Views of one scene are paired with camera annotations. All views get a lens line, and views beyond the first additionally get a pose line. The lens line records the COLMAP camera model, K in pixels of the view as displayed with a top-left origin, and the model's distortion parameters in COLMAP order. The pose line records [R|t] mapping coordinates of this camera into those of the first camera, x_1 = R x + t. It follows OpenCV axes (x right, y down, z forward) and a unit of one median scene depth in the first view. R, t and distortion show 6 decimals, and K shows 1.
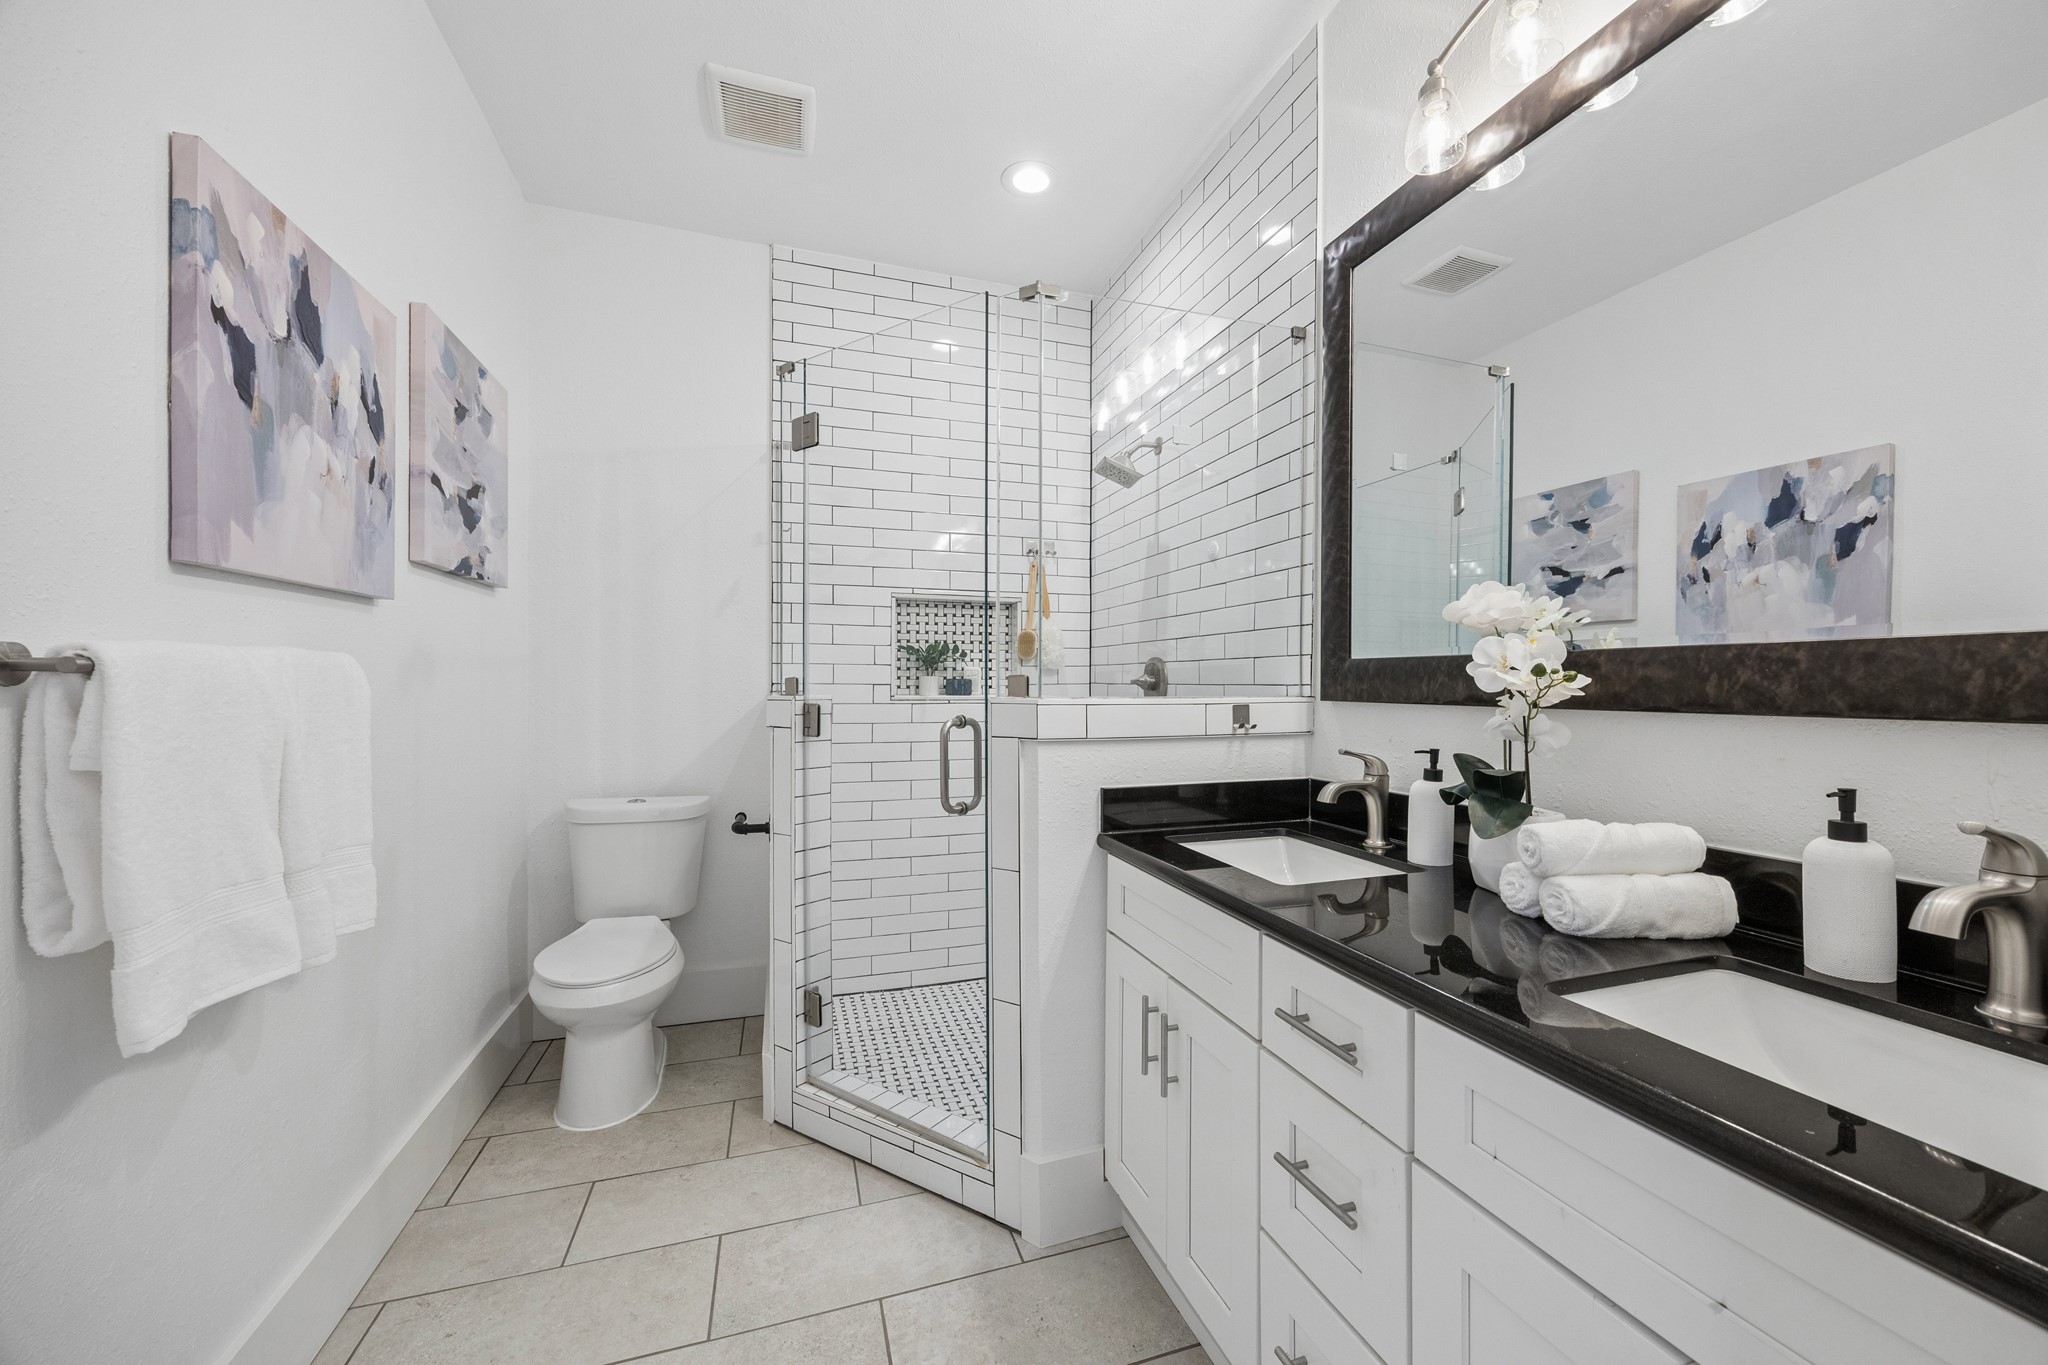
lens RADIAL K [[792.6, 0, 1021.8], [0, 792.6, 691.5], [0, 0, 1]] dist [-0.002983, -0.000137]
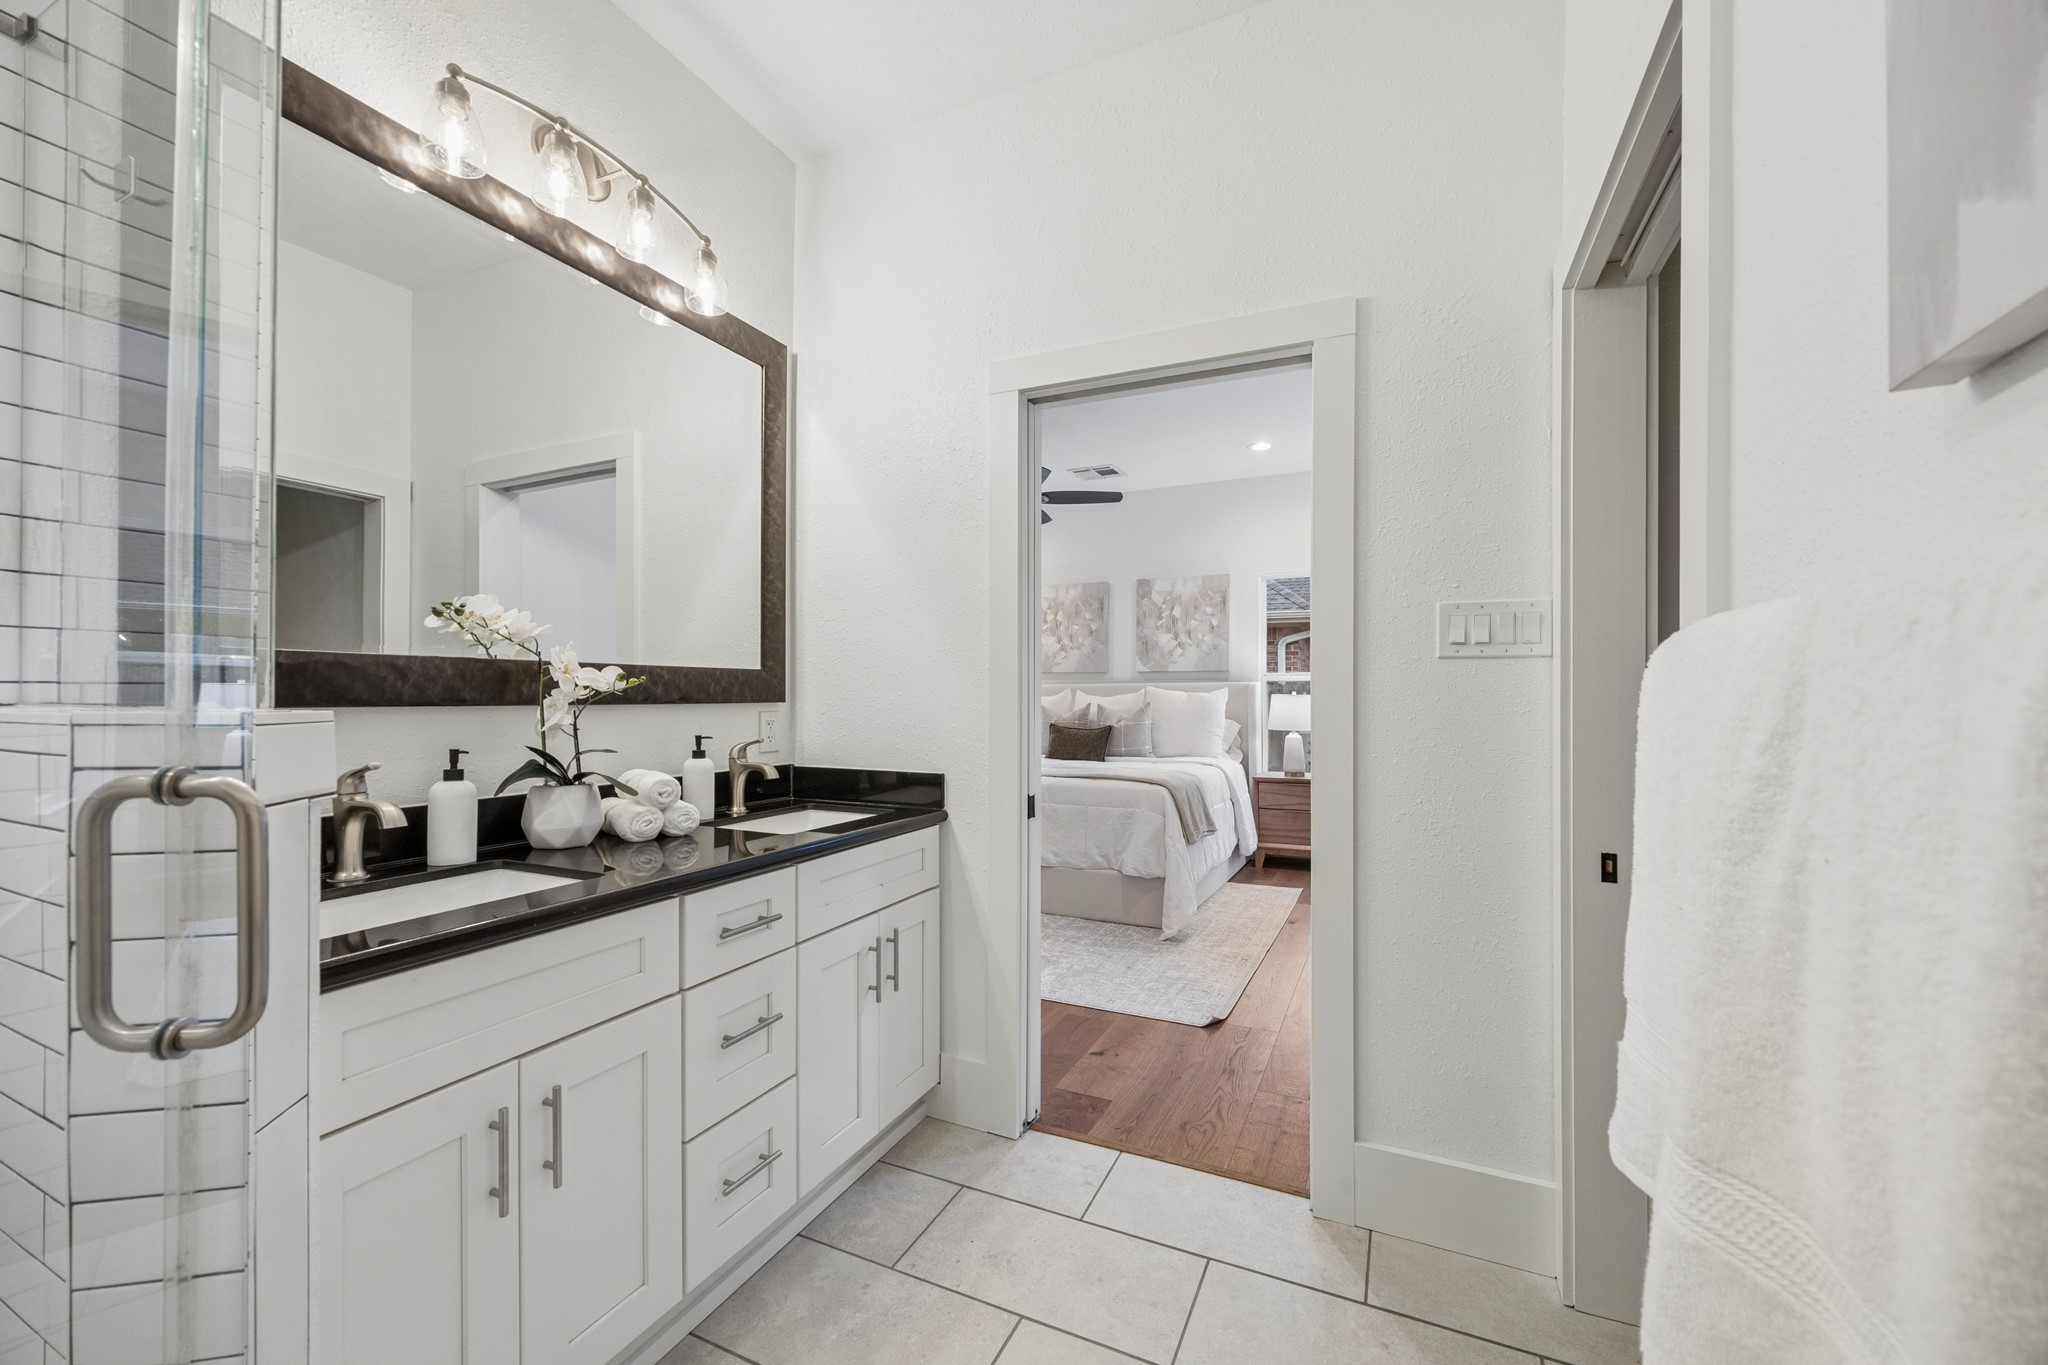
lens RADIAL K [[792.6, 0, 1021.8], [0, 792.6, 691.5], [0, 0, 1]] dist [-0.002983, -0.000137]
pose [[-0.713529, 0.006974, 0.700591, -0.932550], [-0.002582, 0.999917, -0.012584, 0.019280], [-0.700621, -0.010789, -0.713452, 1.561175]]
